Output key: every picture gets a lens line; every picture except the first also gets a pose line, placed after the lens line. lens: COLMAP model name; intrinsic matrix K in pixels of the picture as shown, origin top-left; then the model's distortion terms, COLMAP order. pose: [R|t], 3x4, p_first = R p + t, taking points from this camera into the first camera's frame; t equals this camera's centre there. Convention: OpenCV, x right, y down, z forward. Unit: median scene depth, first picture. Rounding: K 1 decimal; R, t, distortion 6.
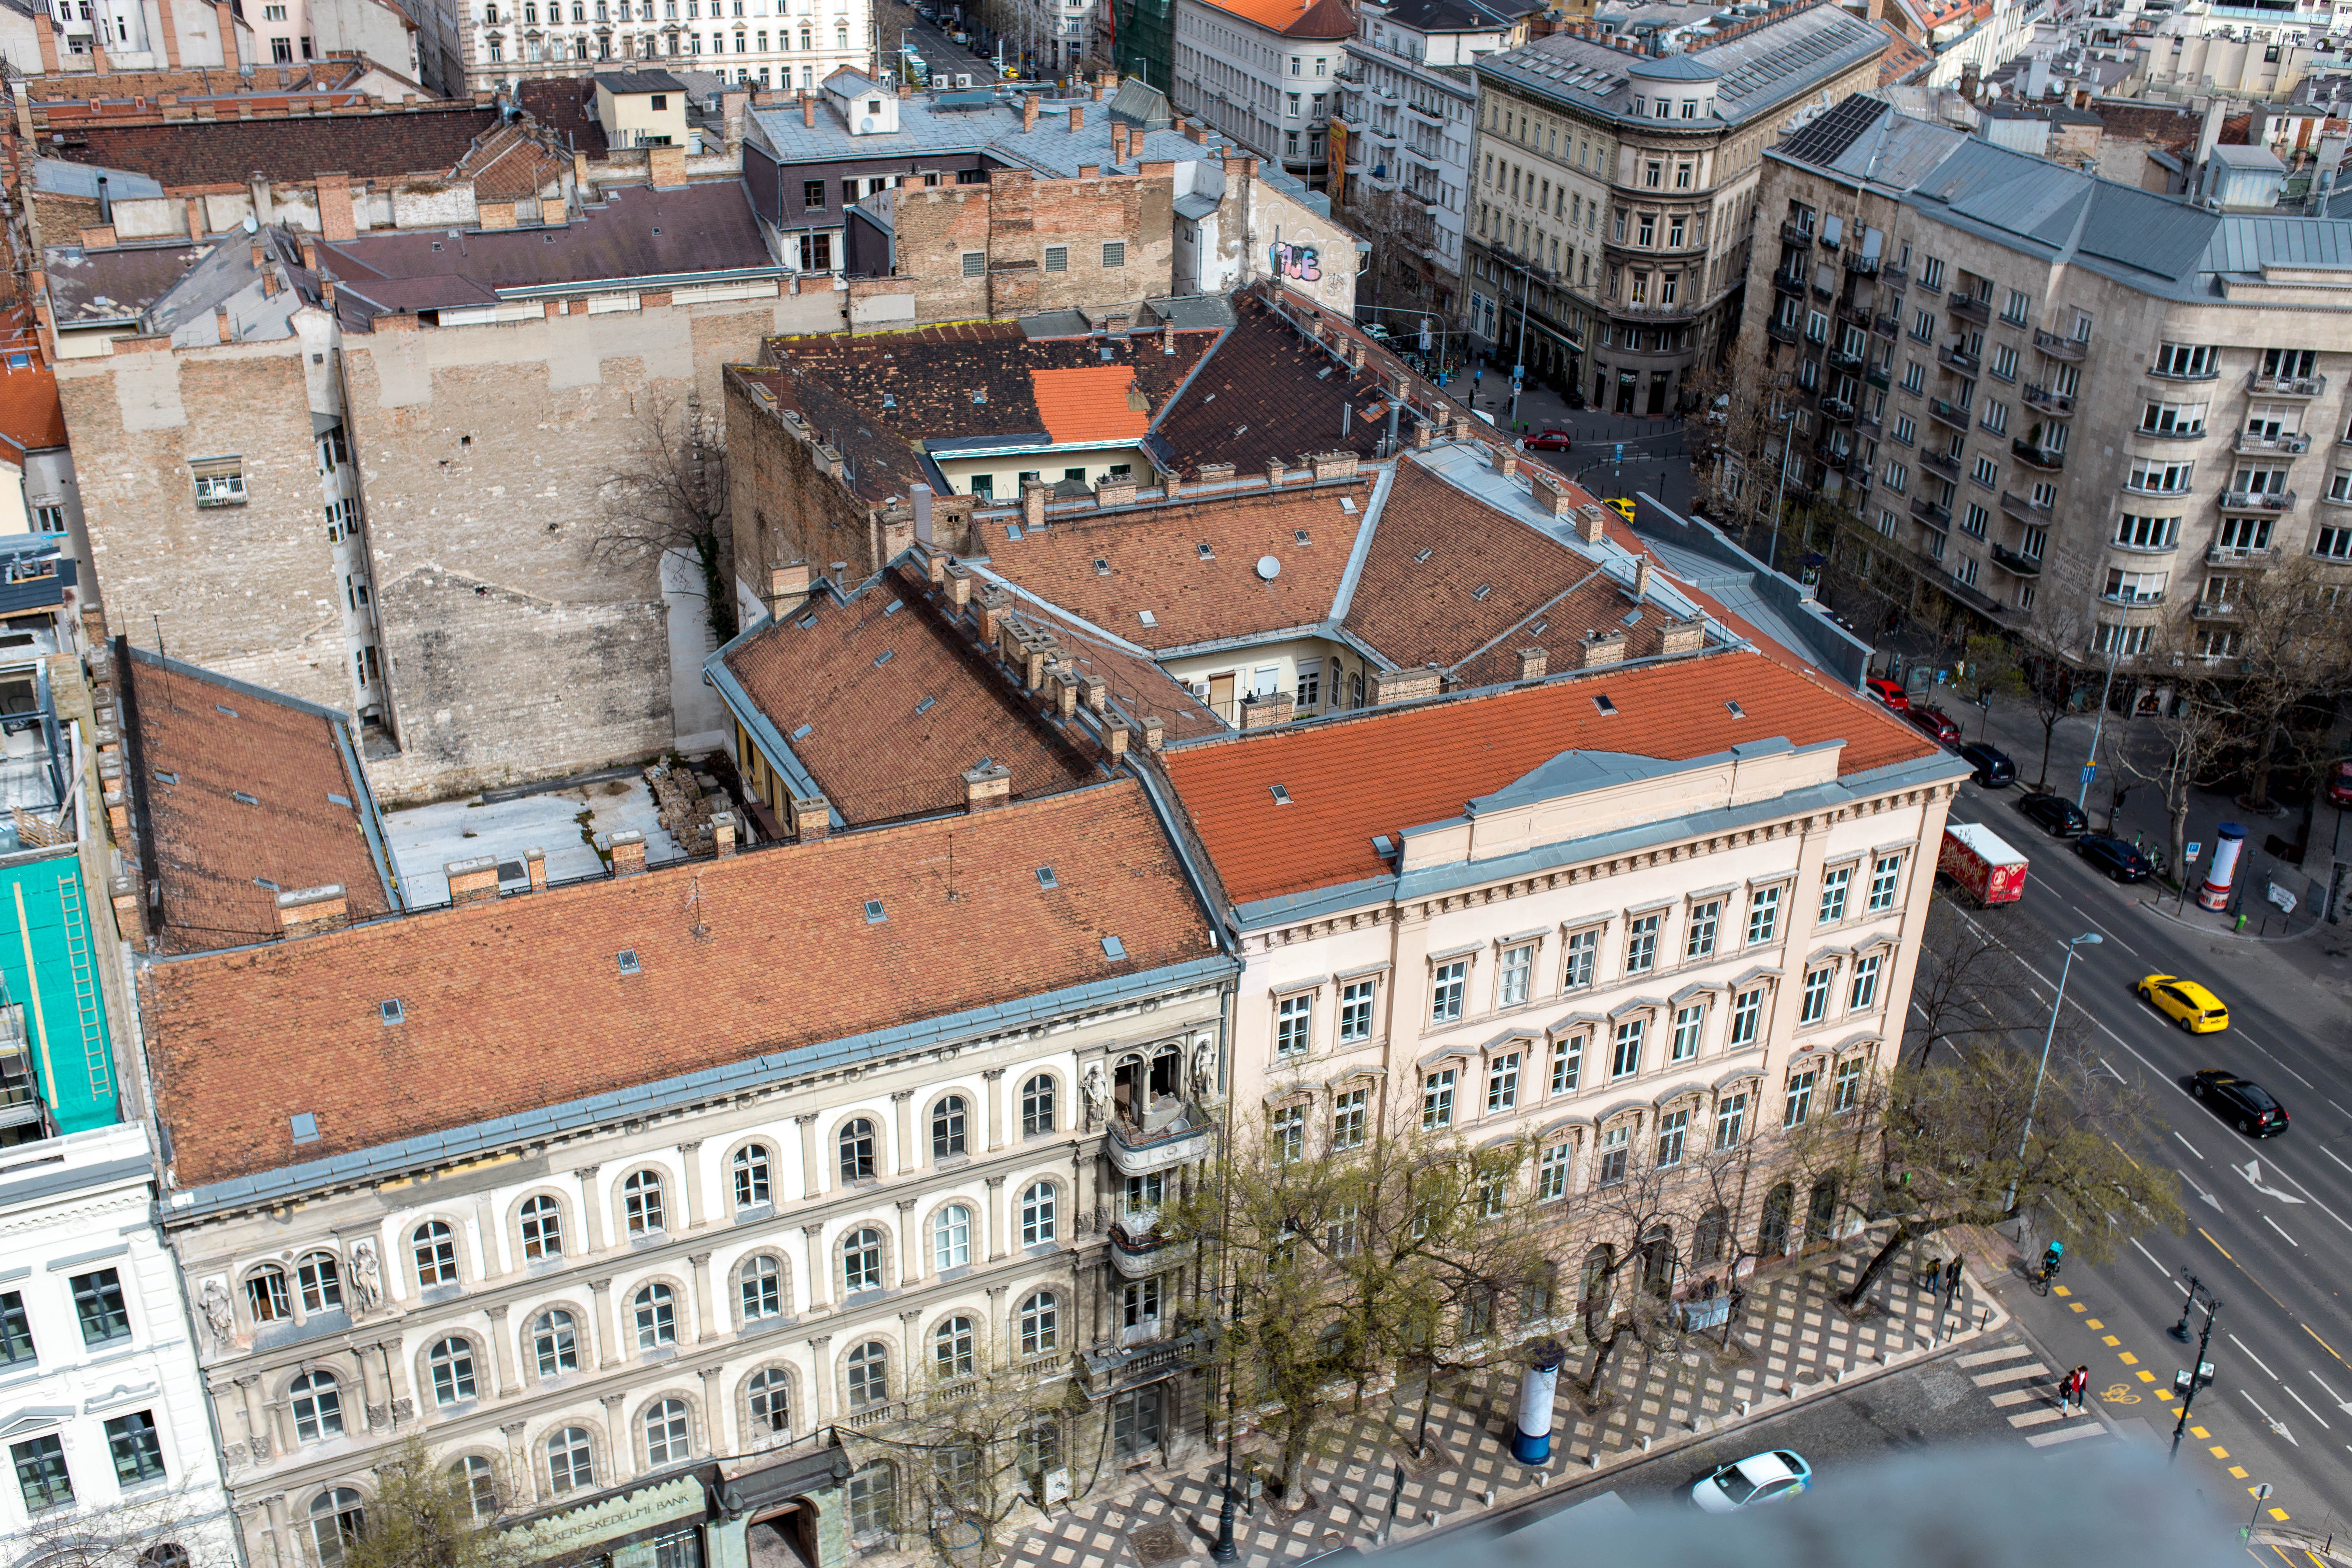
lens RADIAL K [[2203.9, 0, 1183.4], [0, 2203.9, 783.4], [0, 0, 1]] dist [-0.004765, 0.007252]
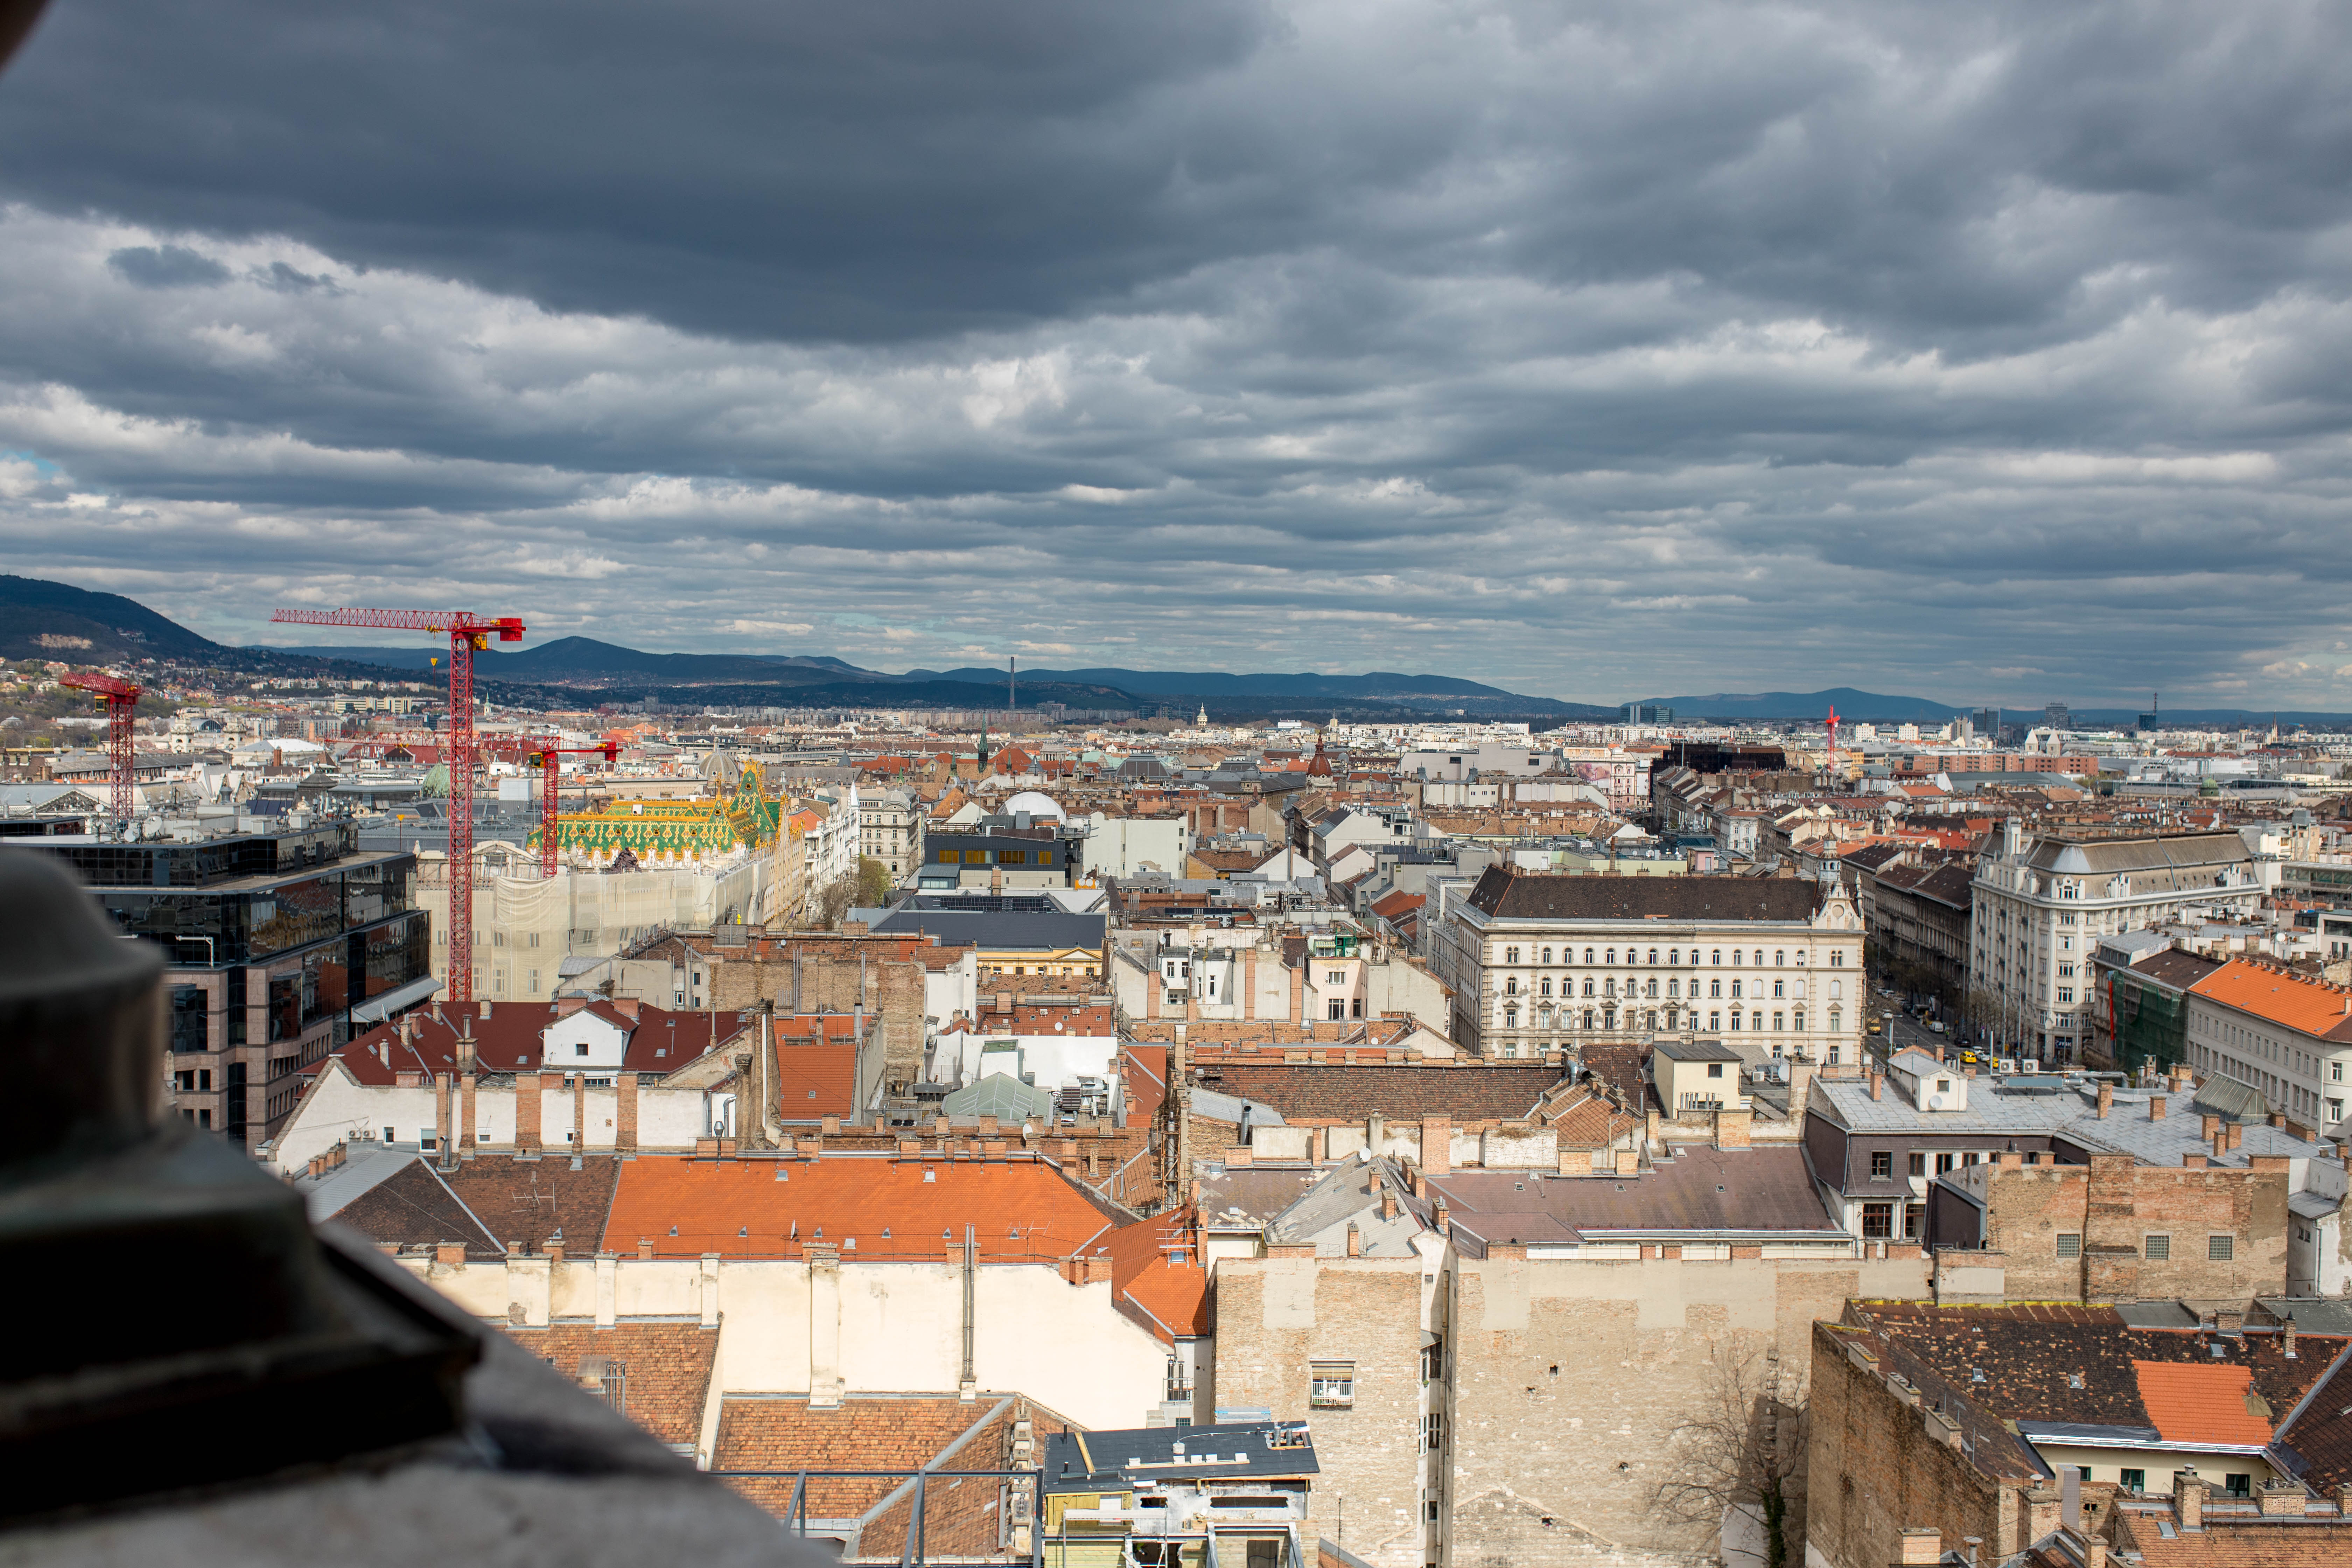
lens RADIAL K [[2203.9, 0, 1183.4], [0, 2203.9, 783.4], [0, 0, 1]] dist [-0.004765, 0.007252]
pose [[0.919820, 0.003080, -0.392328, -0.067447], [-0.166982, 0.907955, -0.384363, 0.019331], [0.355032, 0.419057, 0.835670, -0.043714]]
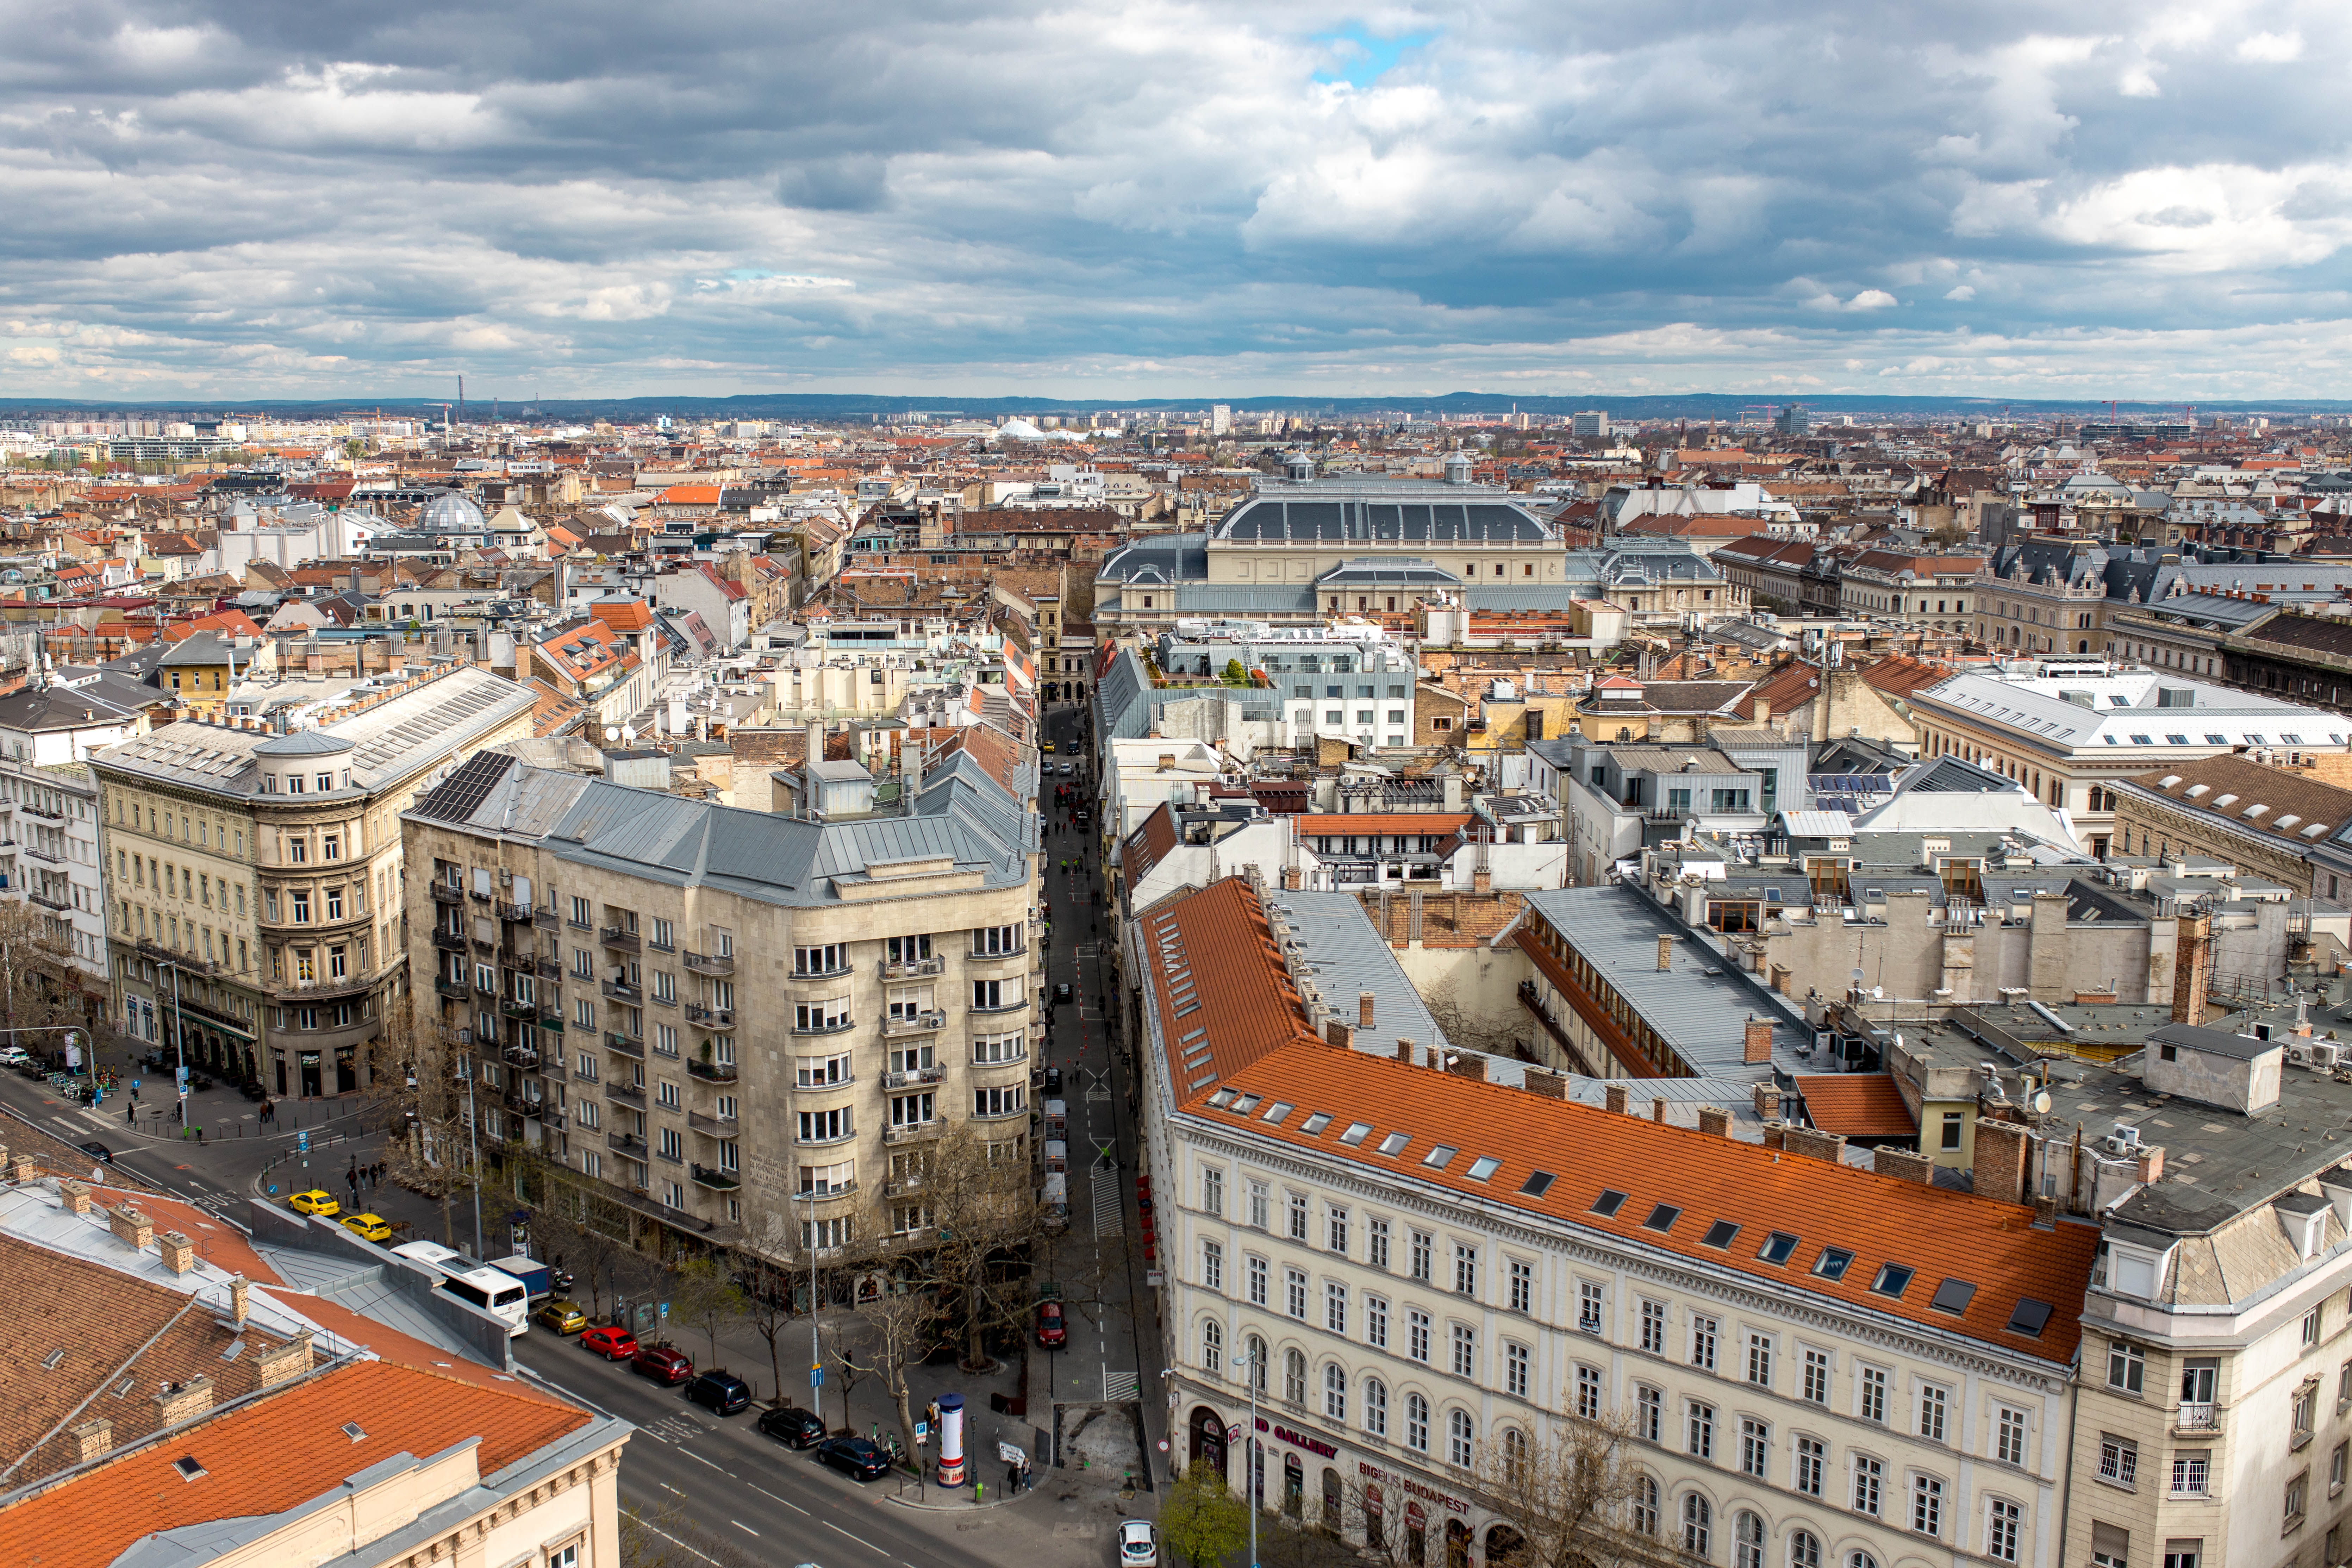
lens RADIAL K [[2213.7, 0, 1183.0], [0, 2213.7, 782.2], [0, 0, 1]] dist [-0.004480, 0.008142]
pose [[0.847895, -0.109103, 0.518817, 0.060019], [0.250691, 0.944788, -0.211020, -0.005325], [-0.467150, 0.308985, 0.828432, 0.015283]]
